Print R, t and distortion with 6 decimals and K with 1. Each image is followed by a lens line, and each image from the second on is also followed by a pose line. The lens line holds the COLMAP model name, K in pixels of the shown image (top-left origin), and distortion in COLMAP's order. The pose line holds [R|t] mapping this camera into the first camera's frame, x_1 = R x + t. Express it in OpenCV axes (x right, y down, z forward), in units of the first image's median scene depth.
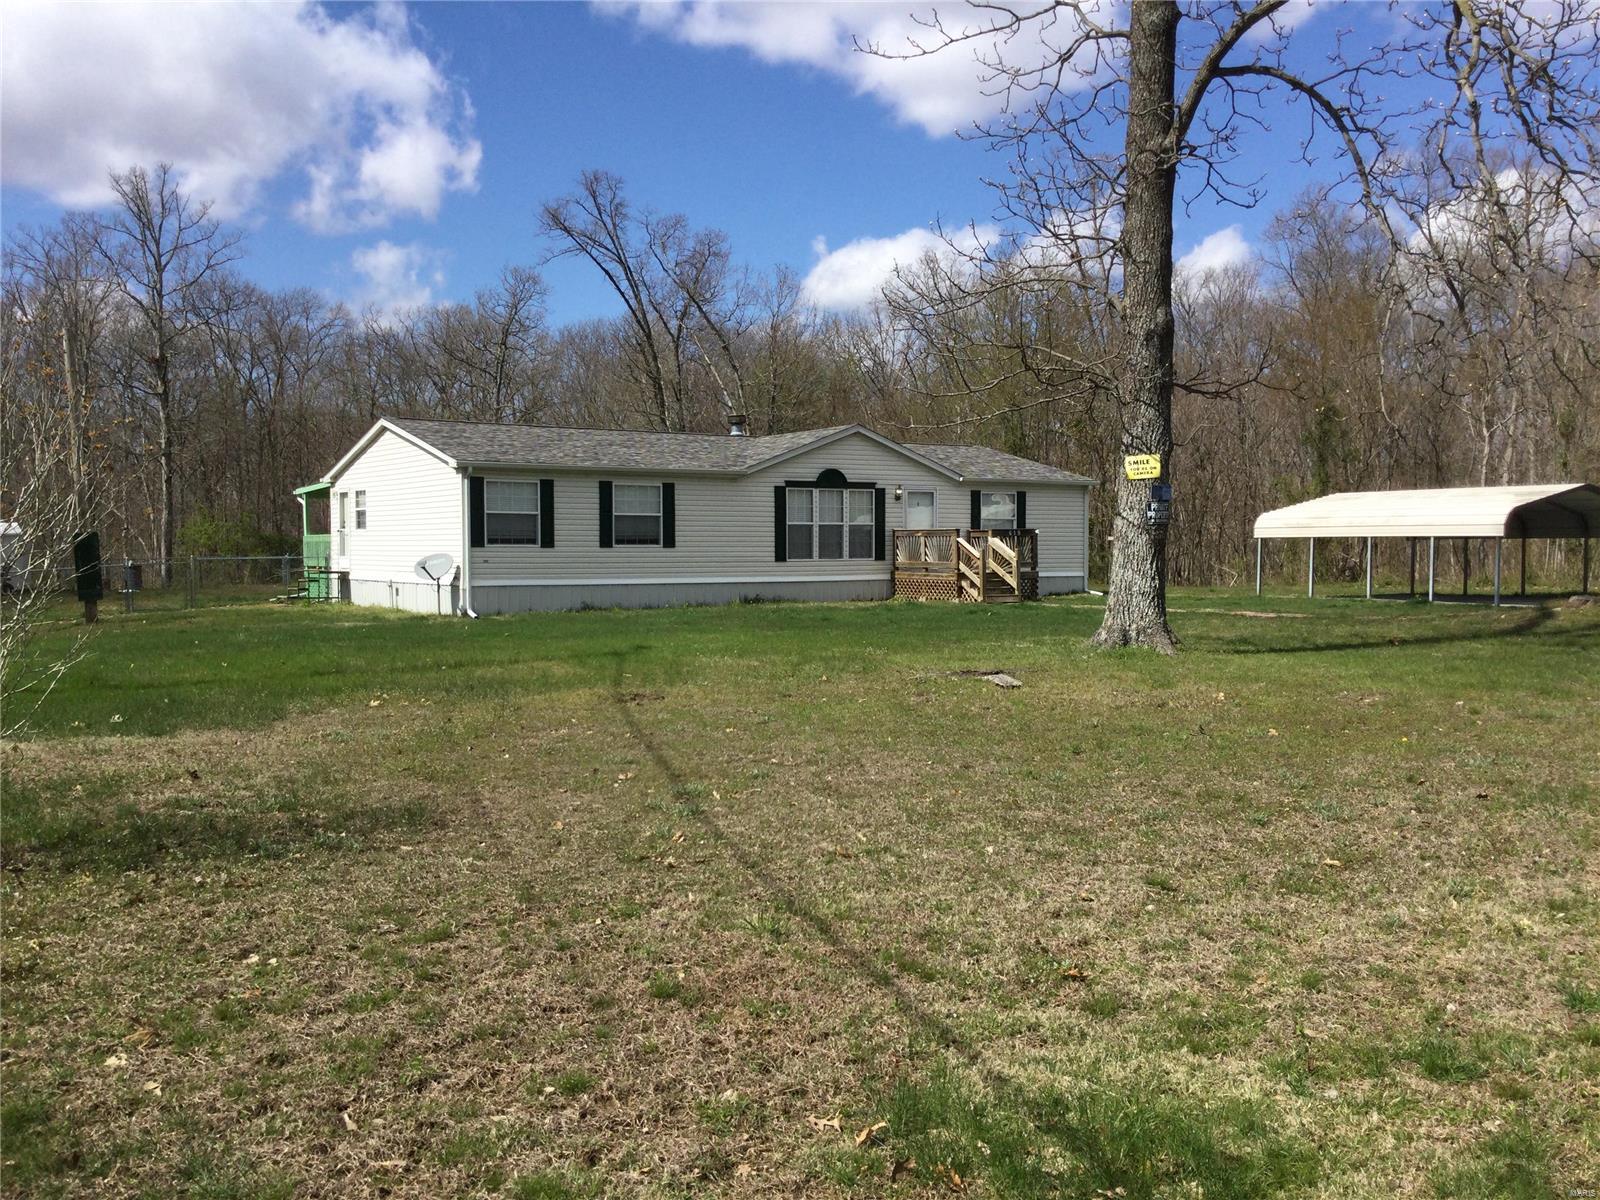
lens RADIAL K [[1410.3, 0, 800.4], [0, 1410.3, 596.8], [0, 0, 1]] dist [0.037026, -0.023668]
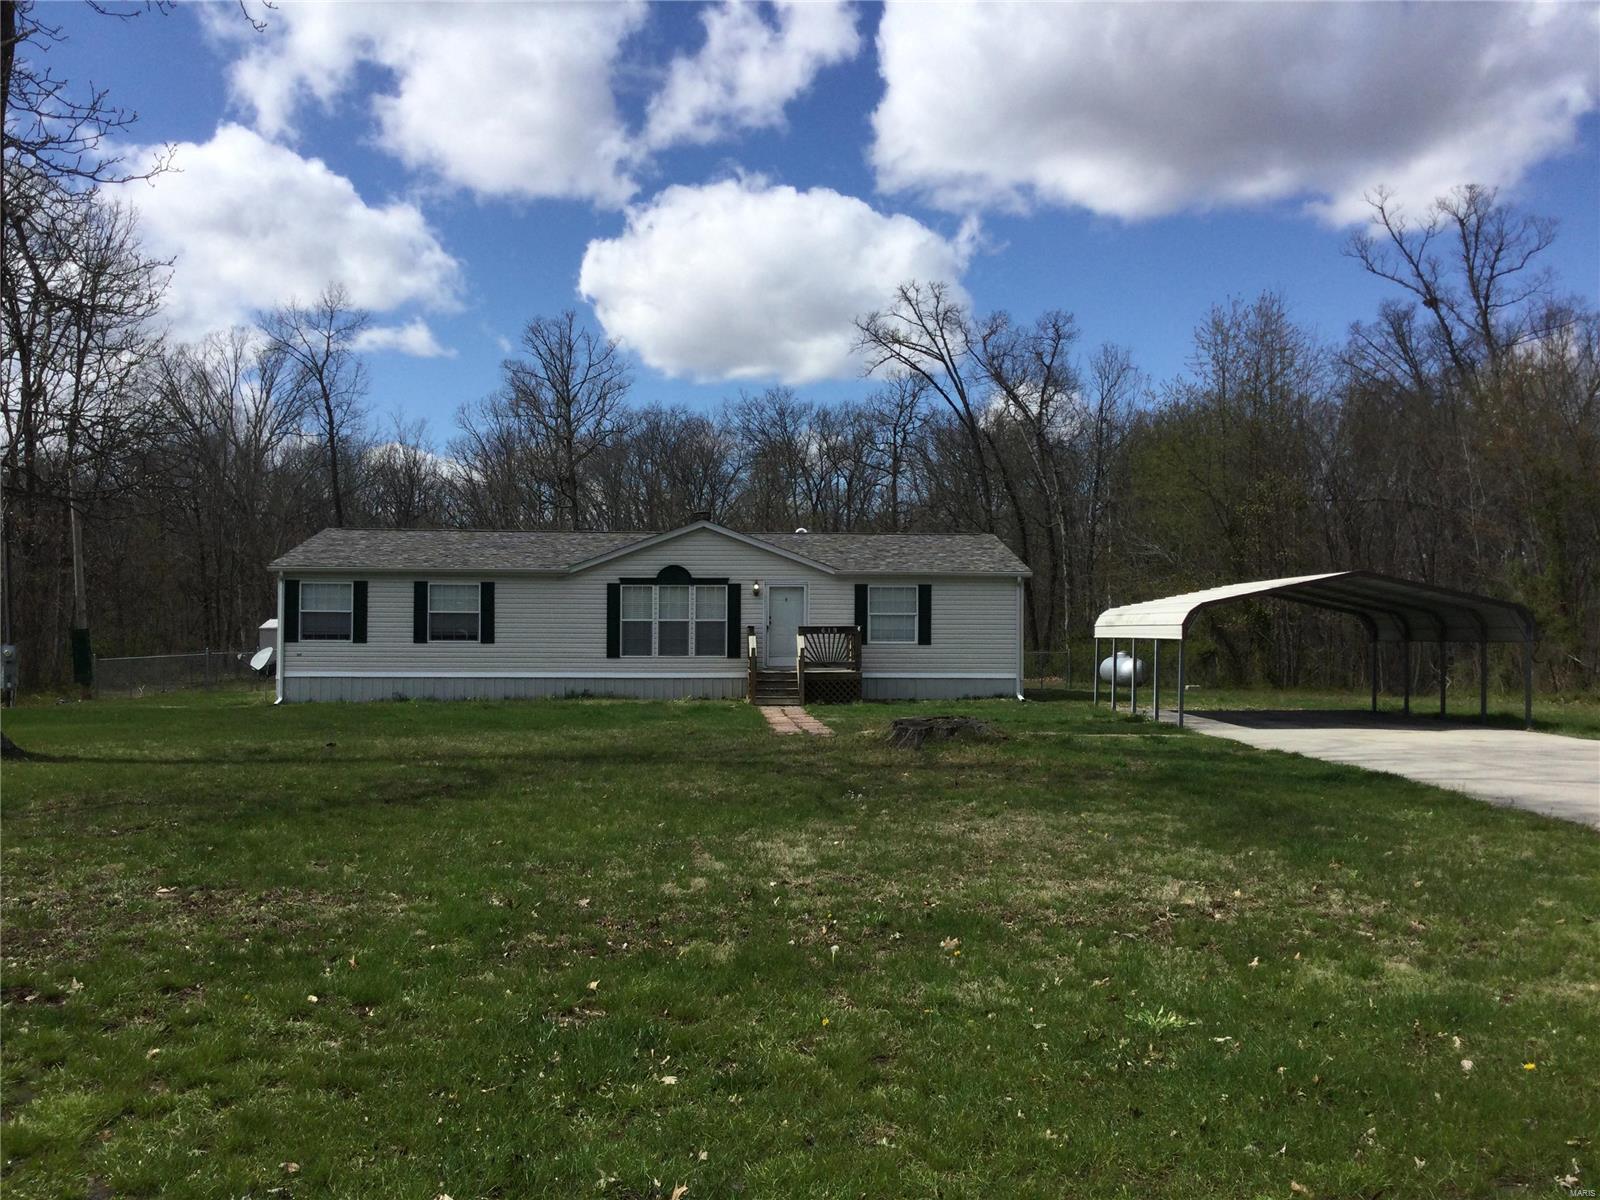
lens RADIAL K [[1410.3, 0, 795.1], [0, 1410.3, 601.8], [0, 0, 1]] dist [0.037026, -0.023668]
pose [[0.880992, -0.004906, -0.473106, 0.580632], [-0.022773, 0.998348, -0.052758, -0.014666], [0.472583, 0.057253, 0.879425, 0.170289]]
